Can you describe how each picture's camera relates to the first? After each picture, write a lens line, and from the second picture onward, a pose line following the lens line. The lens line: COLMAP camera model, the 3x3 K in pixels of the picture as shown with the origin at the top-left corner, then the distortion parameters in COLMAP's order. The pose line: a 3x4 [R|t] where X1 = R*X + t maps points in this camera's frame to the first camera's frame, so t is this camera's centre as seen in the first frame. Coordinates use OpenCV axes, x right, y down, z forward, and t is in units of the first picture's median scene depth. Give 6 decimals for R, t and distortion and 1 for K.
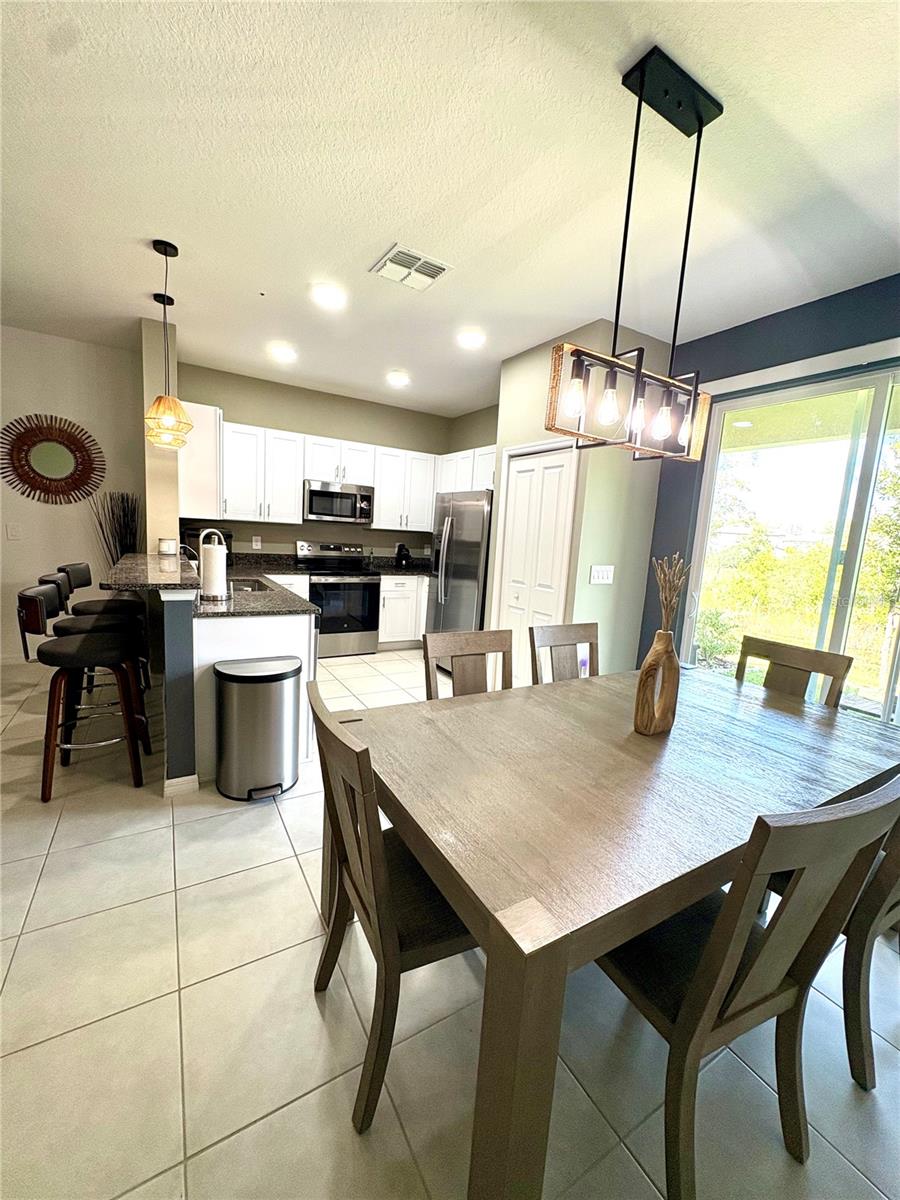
lens RADIAL K [[481.3, 0, 452.4], [0, 481.3, 598.2], [0, 0, 1]] dist [-0.002227, -0.000080]
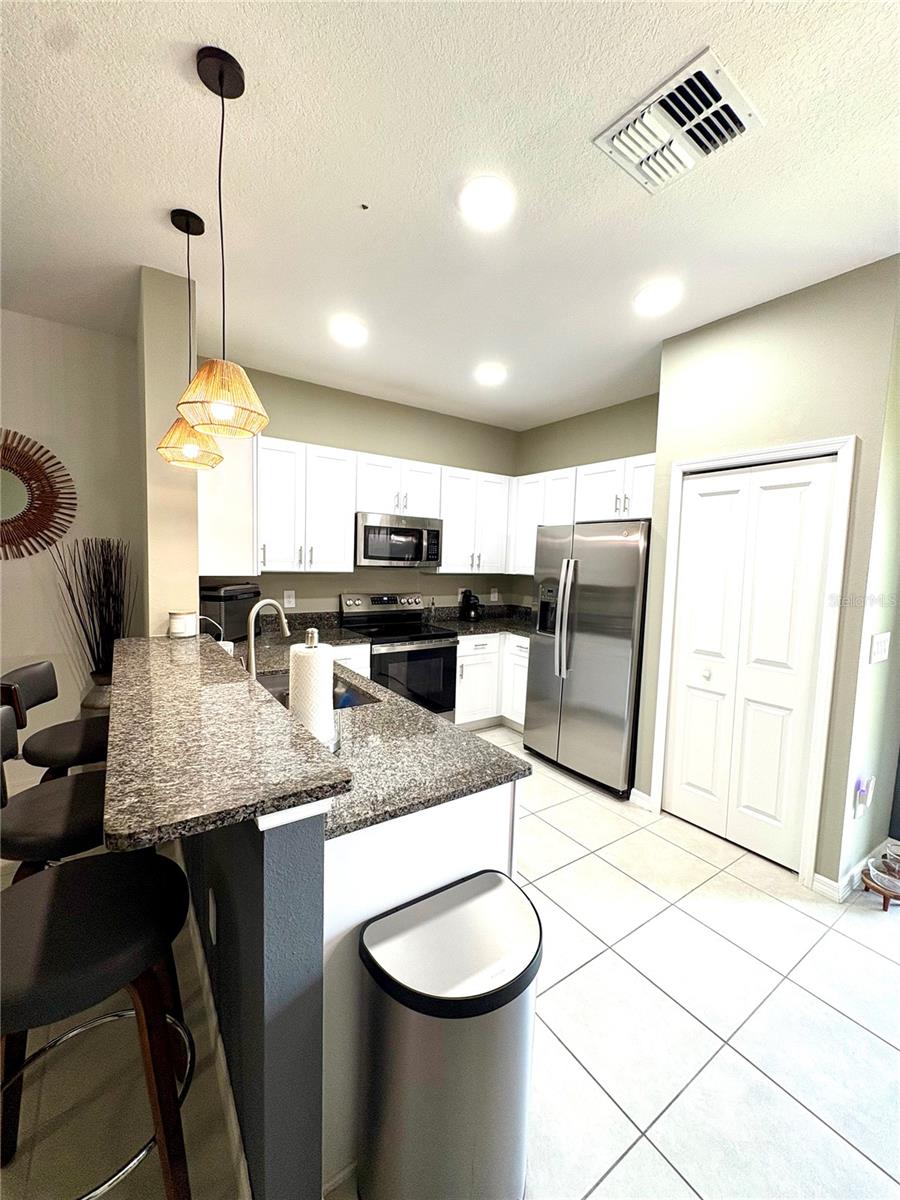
lens RADIAL K [[481.3, 0, 452.4], [0, 481.3, 598.2], [0, 0, 1]] dist [-0.002227, -0.000080]
pose [[0.997507, -0.036195, 0.060584, -0.216446], [0.039245, 0.997982, -0.049927, -0.074881], [-0.058655, 0.052180, 0.996914, 0.272478]]
